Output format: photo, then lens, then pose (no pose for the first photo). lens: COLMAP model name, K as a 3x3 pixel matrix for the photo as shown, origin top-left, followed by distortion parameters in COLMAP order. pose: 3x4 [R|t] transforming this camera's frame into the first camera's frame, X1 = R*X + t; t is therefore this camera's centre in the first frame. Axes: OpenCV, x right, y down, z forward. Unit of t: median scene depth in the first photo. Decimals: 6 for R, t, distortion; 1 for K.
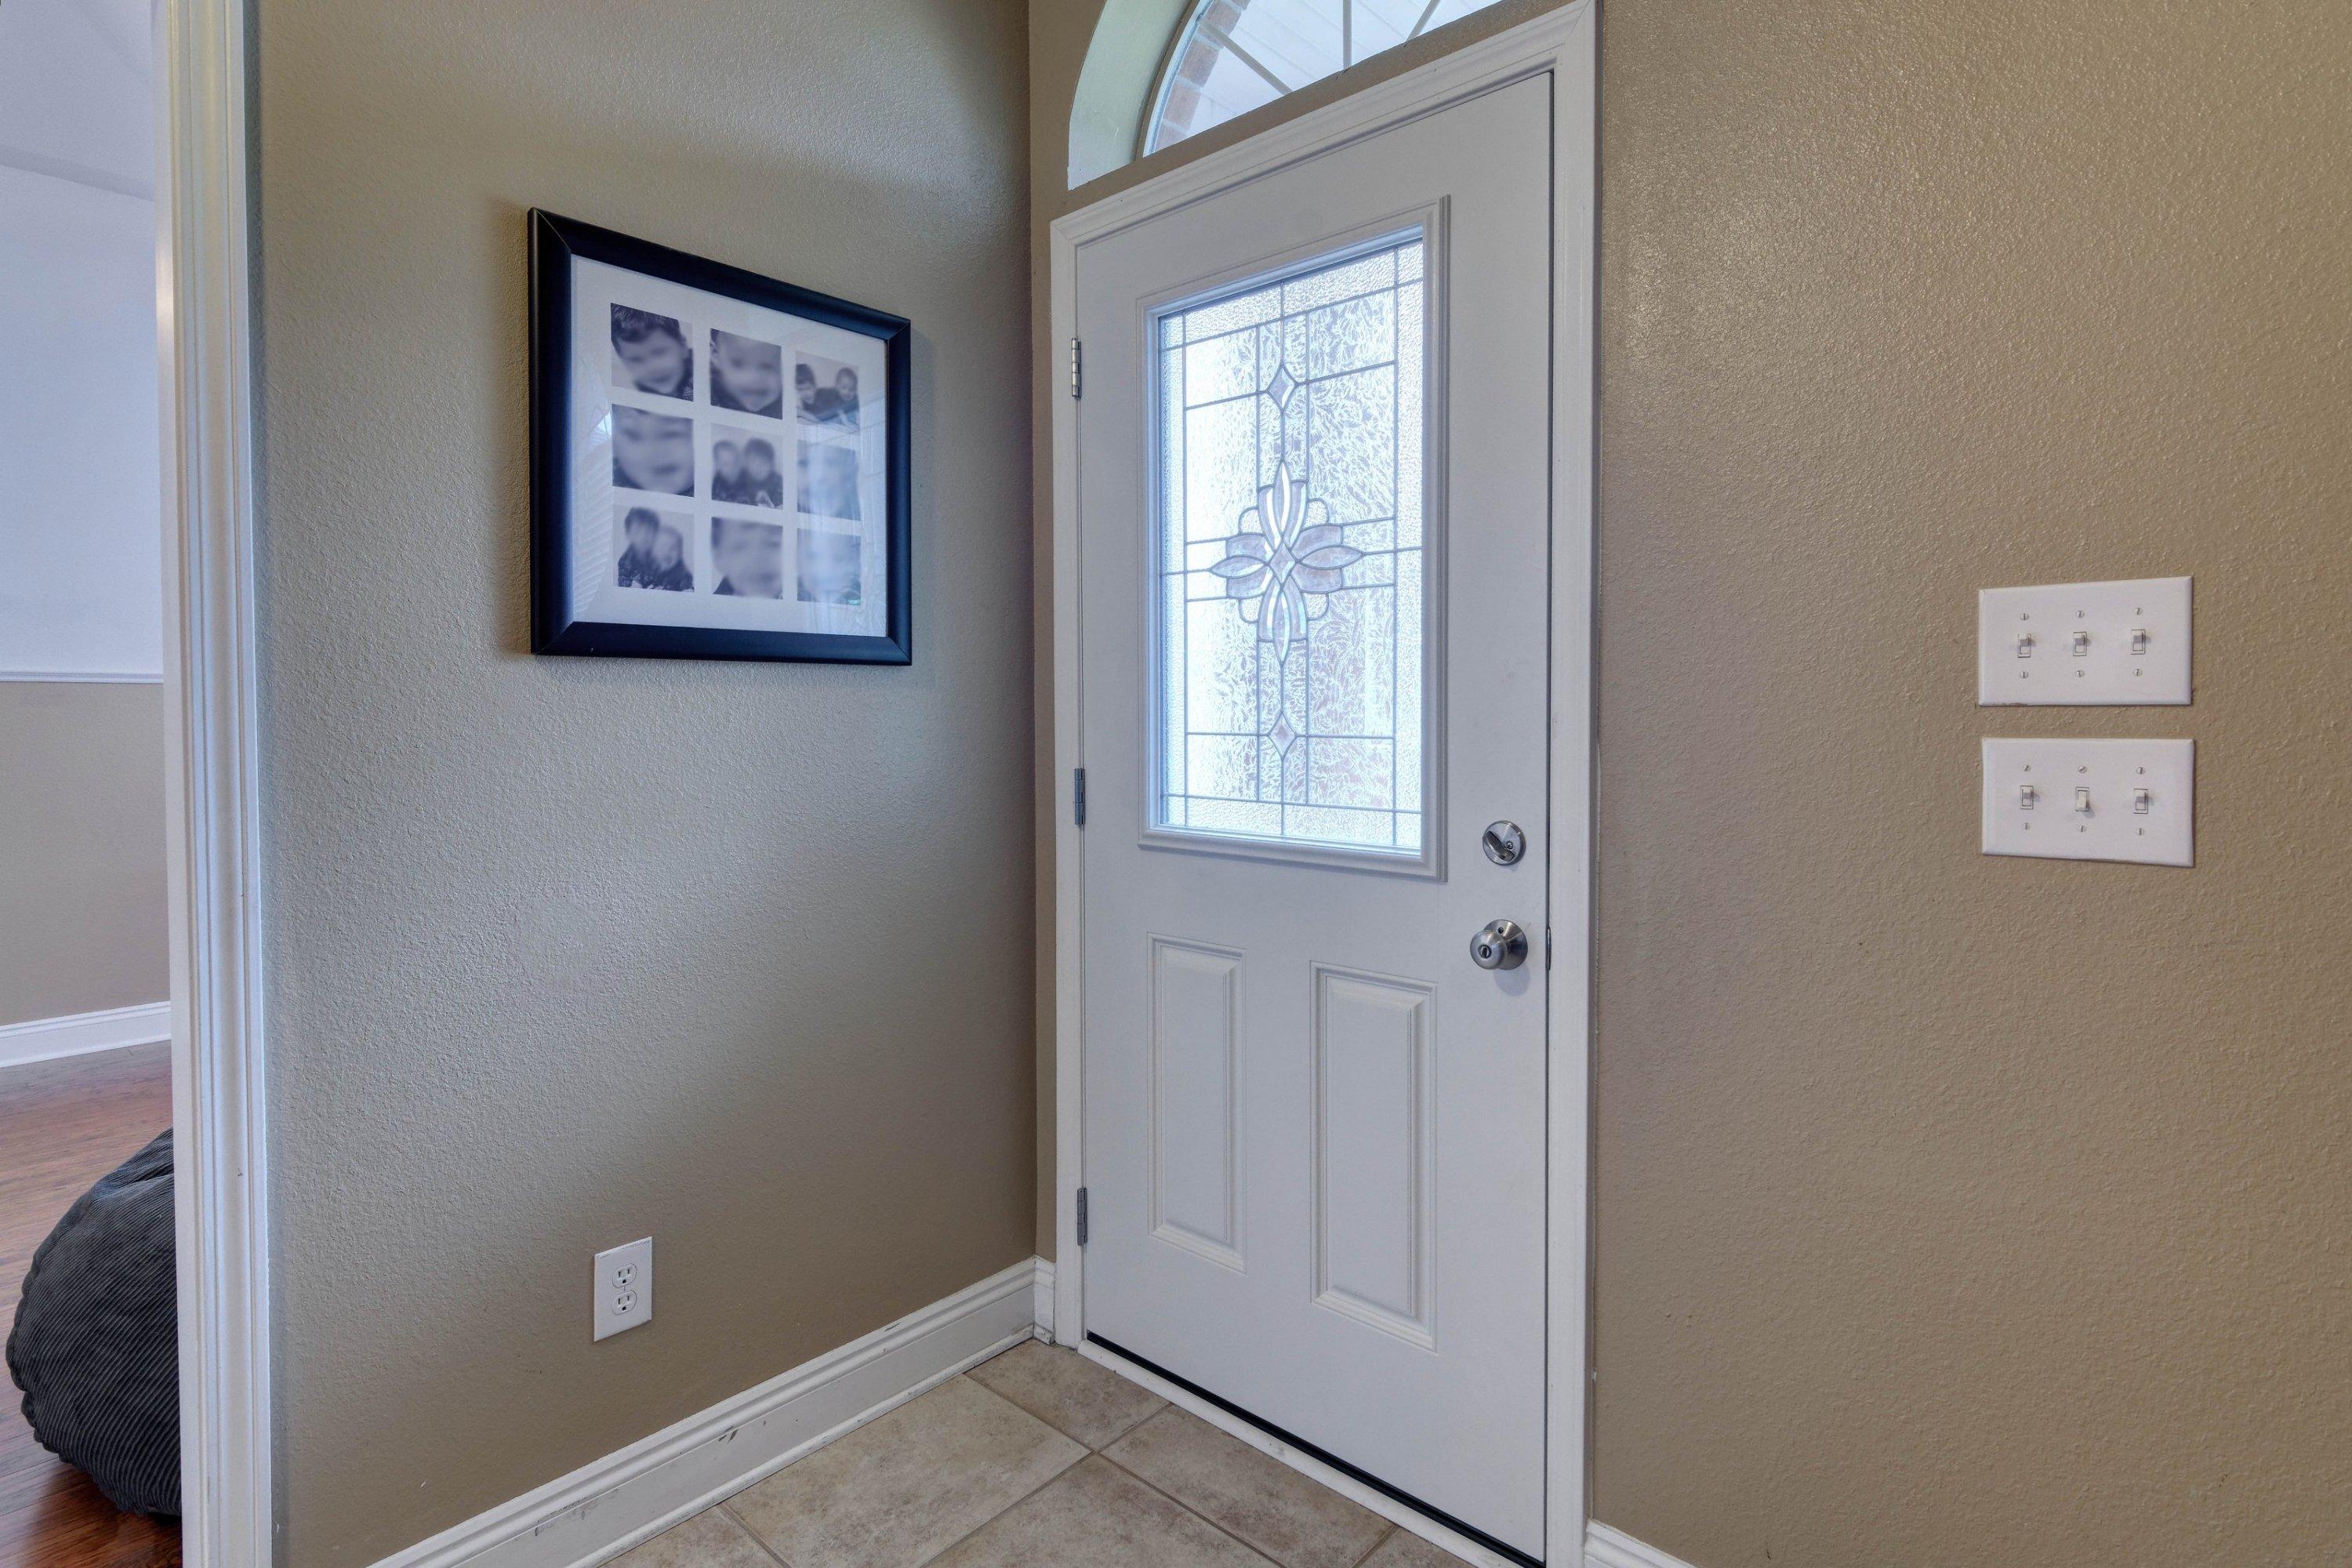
lens RADIAL K [[1146.6, 0, 1175.7], [0, 1146.6, 710.3], [0, 0, 1]] dist [0.000921, -0.000586]
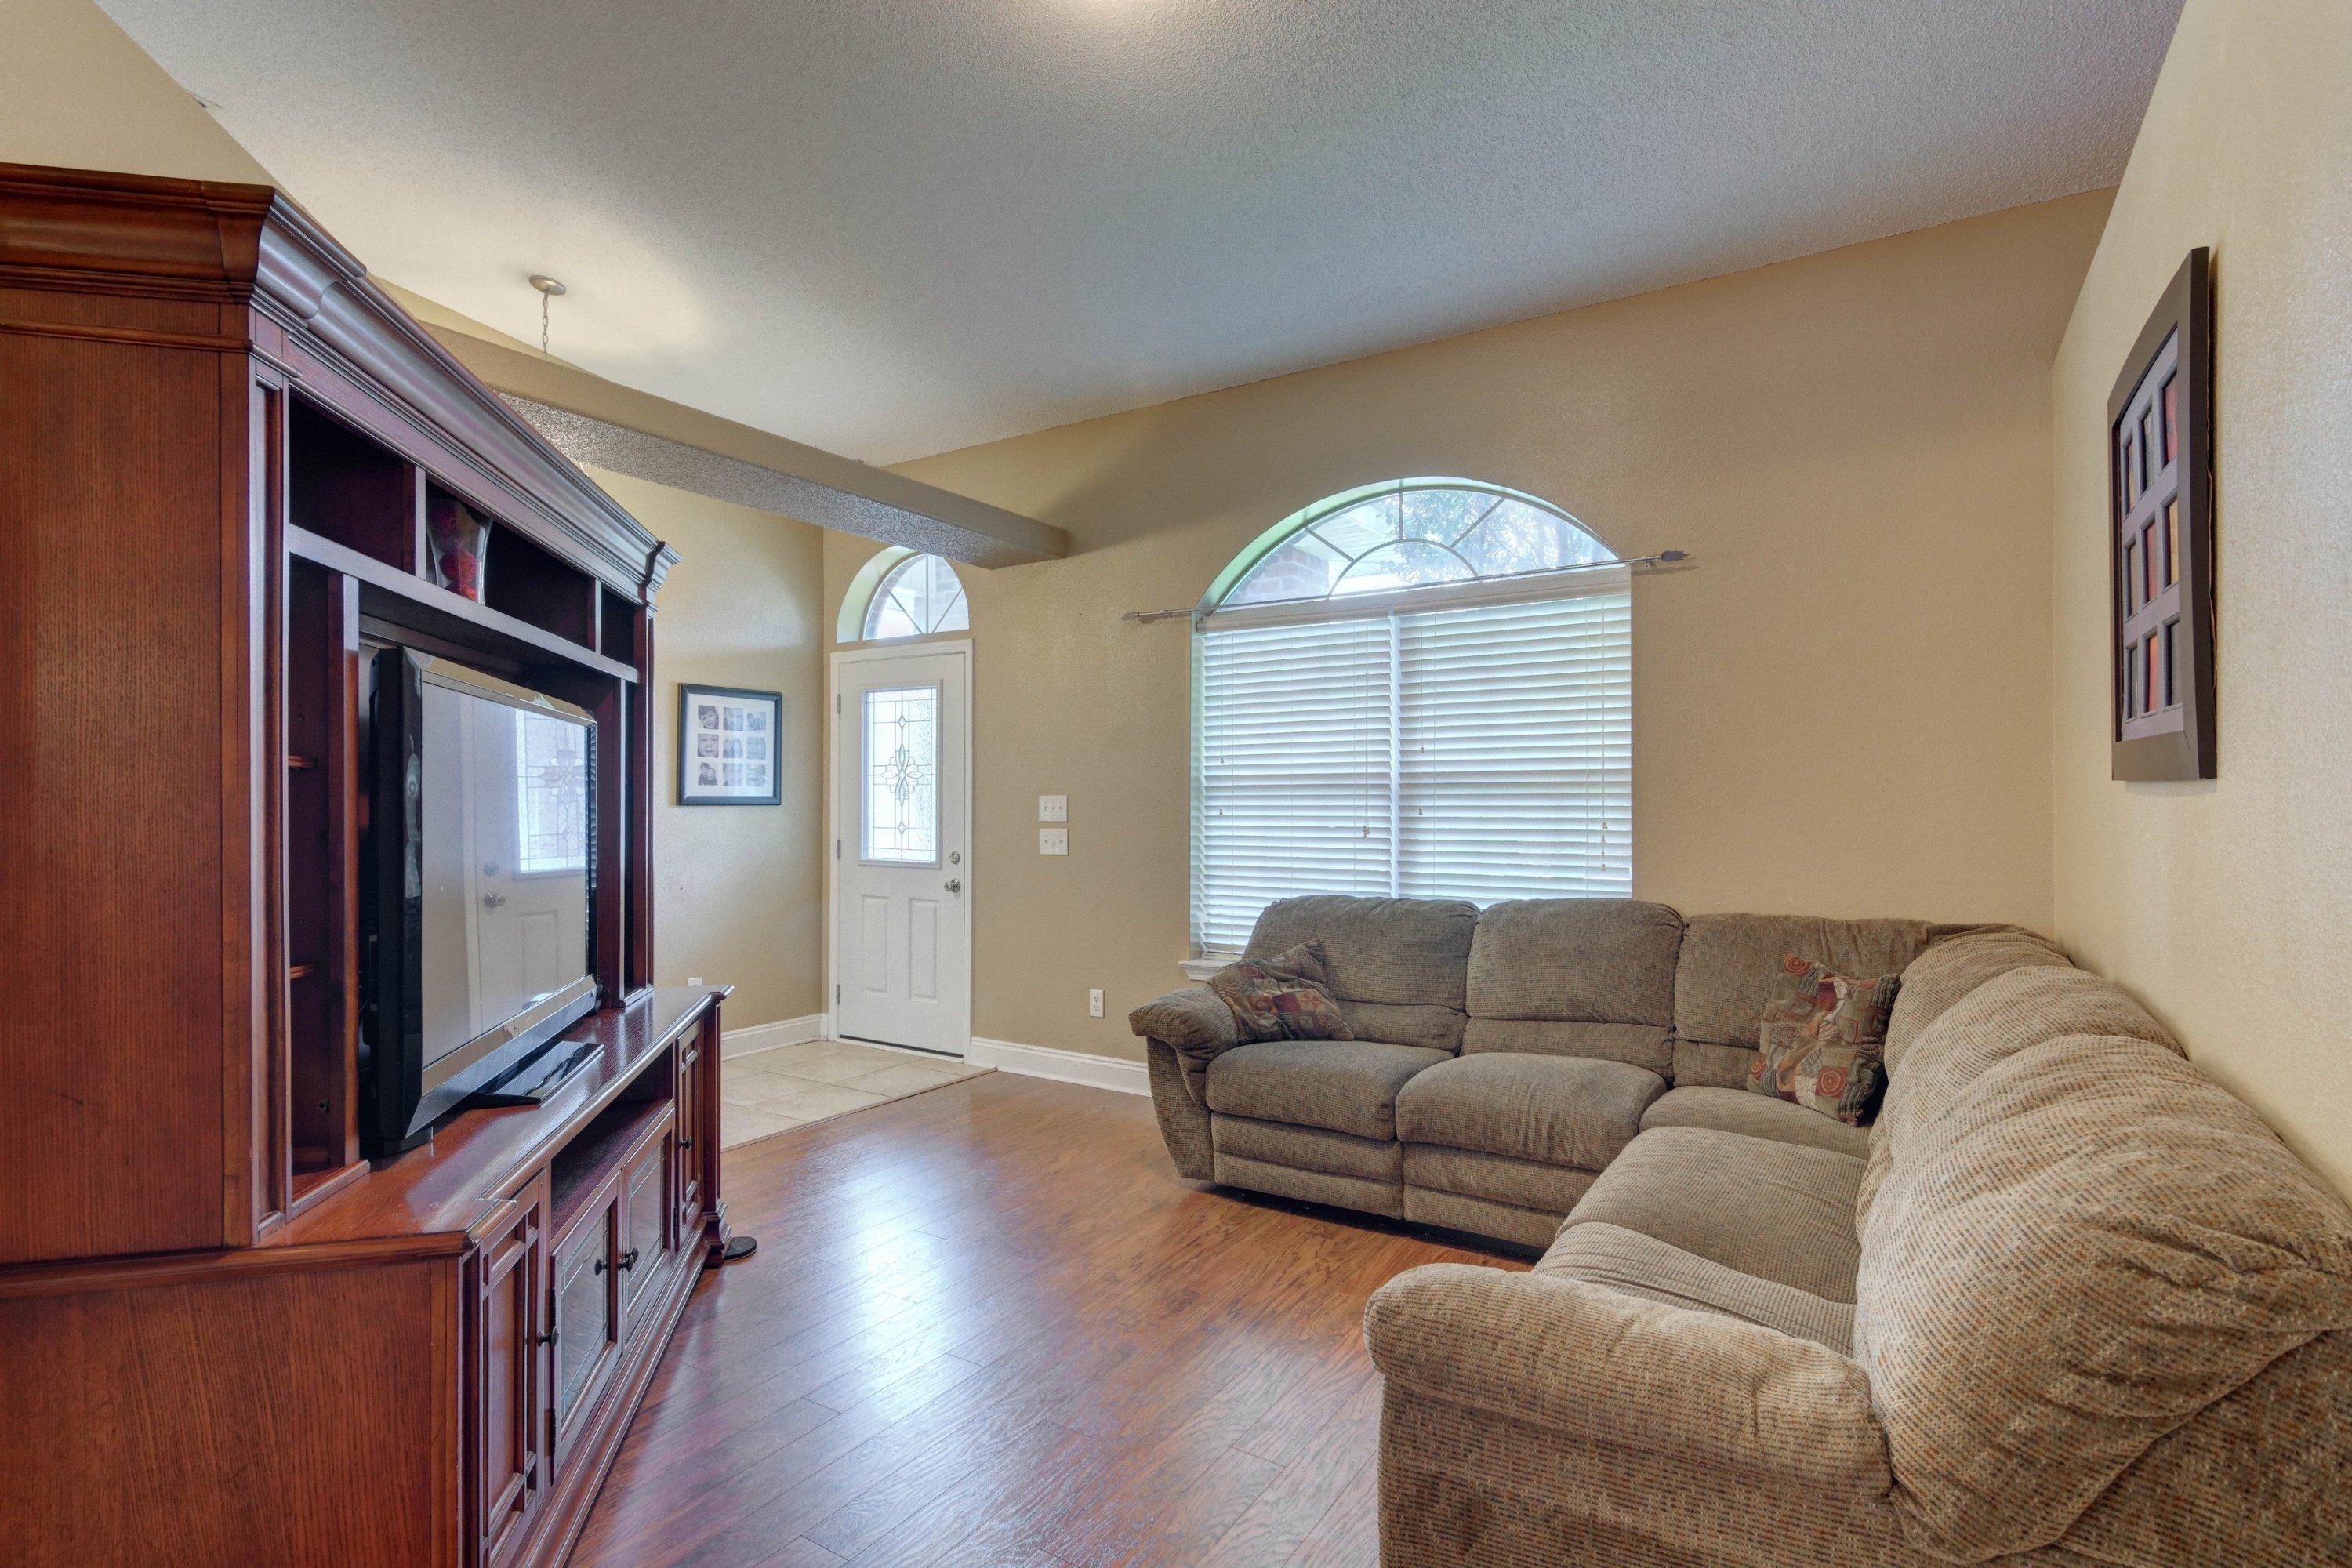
lens RADIAL K [[1139.4, 0, 1175.8], [0, 1139.4, 792.2], [0, 0, 1]] dist [0.002998, 0.000066]
pose [[0.985541, 0.005753, 0.169341, 0.341913], [-0.003448, 0.999897, -0.013901, -0.042881], [-0.169403, 0.013116, 0.985460, -2.551277]]
